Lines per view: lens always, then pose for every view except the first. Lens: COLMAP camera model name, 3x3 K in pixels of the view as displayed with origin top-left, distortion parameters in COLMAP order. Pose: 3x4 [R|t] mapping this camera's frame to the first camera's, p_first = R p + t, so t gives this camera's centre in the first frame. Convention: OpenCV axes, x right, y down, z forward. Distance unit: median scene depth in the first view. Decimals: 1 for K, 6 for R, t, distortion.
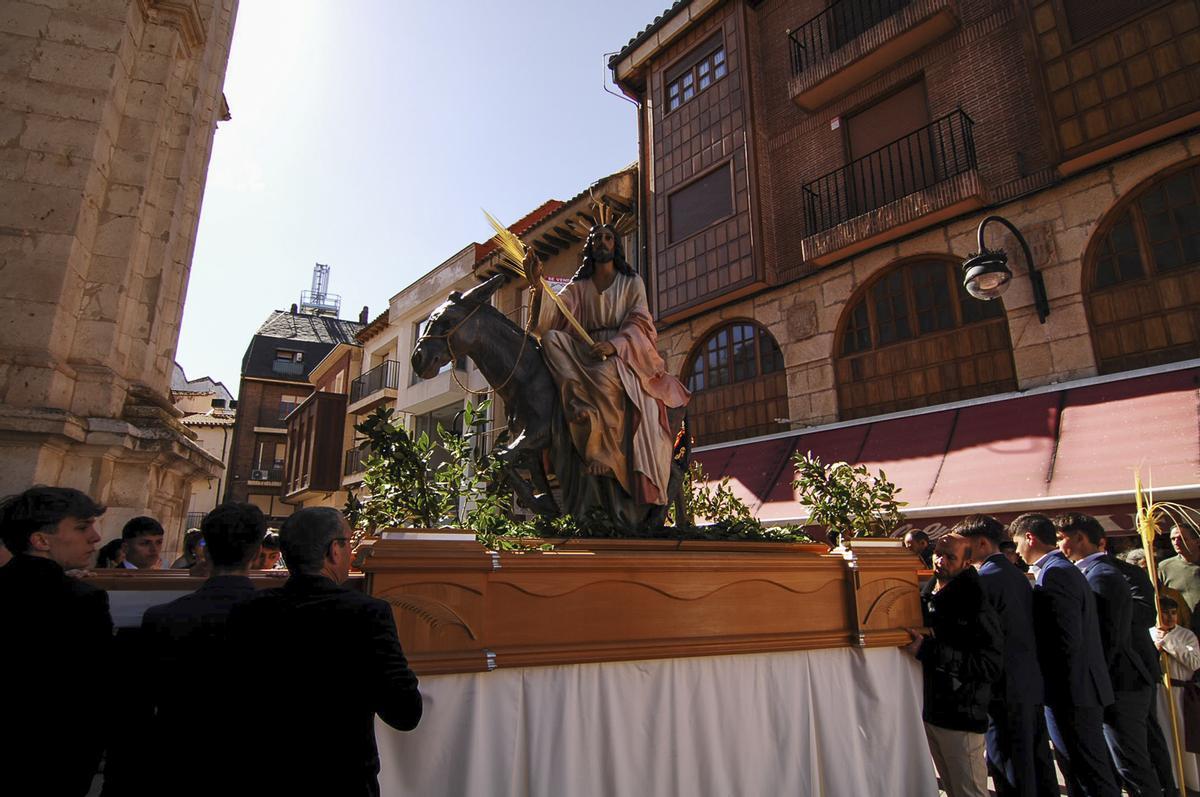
lens RADIAL K [[633.7, 0, 611.1], [0, 633.7, 397.0], [0, 0, 1]] dist [-0.015225, -0.004928]
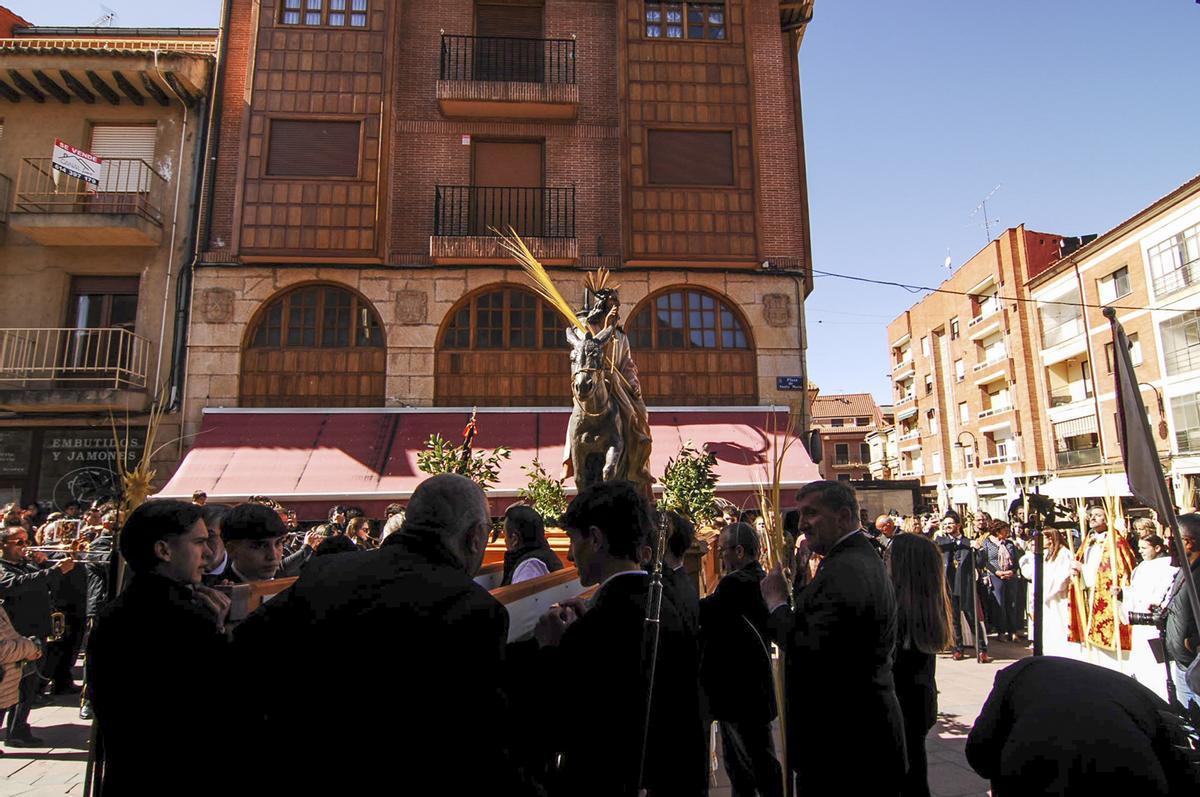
lens RADIAL K [[633.7, 0, 607.0], [0, 633.7, 398.6], [0, 0, 1]] dist [-0.015225, -0.004928]
pose [[0.603268, 0.135378, 0.785964, -0.343544], [-0.189401, 0.981614, -0.023702, -0.005860], [-0.774722, -0.134564, 0.617817, 0.060977]]
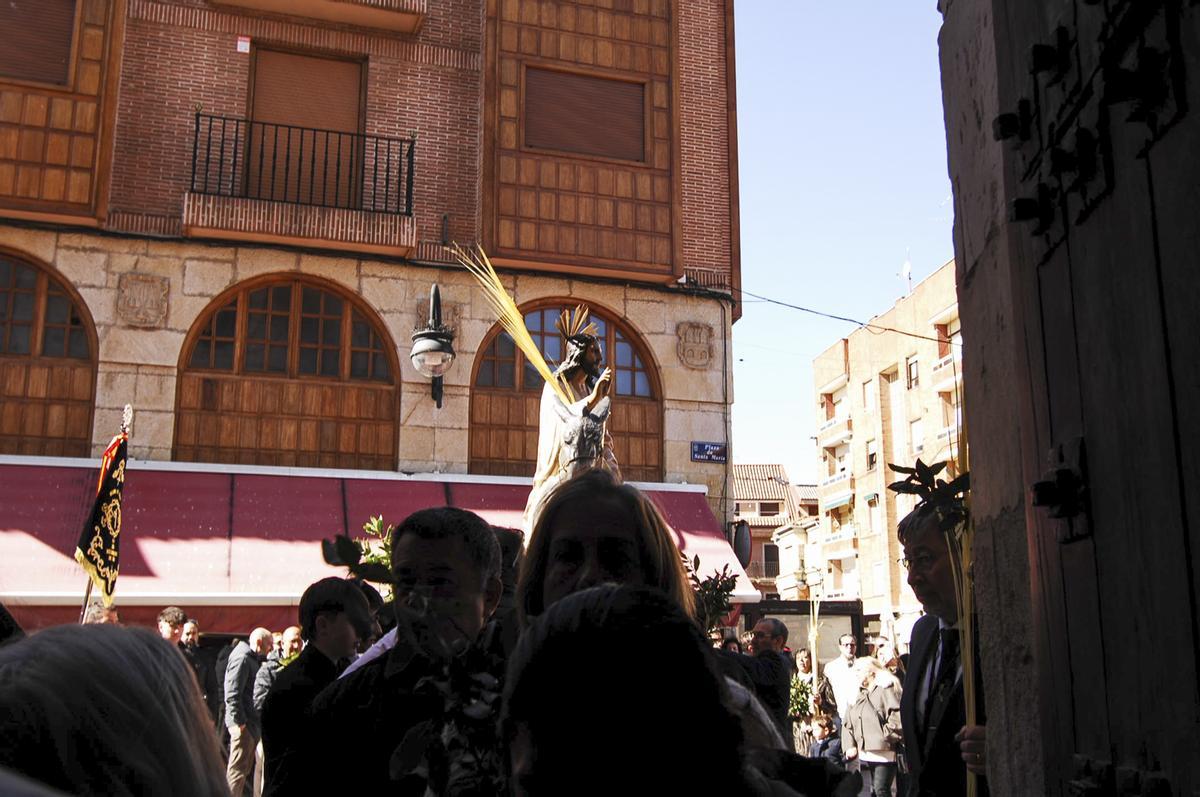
lens RADIAL K [[1094.3, 0, 599.1], [0, 1094.3, 404.7], [0, 0, 1]] dist [-0.011193, 0.000000]
pose [[0.399746, 0.203495, 0.893752, -0.556250], [-0.228091, 0.966459, -0.118032, 0.014529], [-0.887794, -0.156674, 0.432753, 0.050995]]
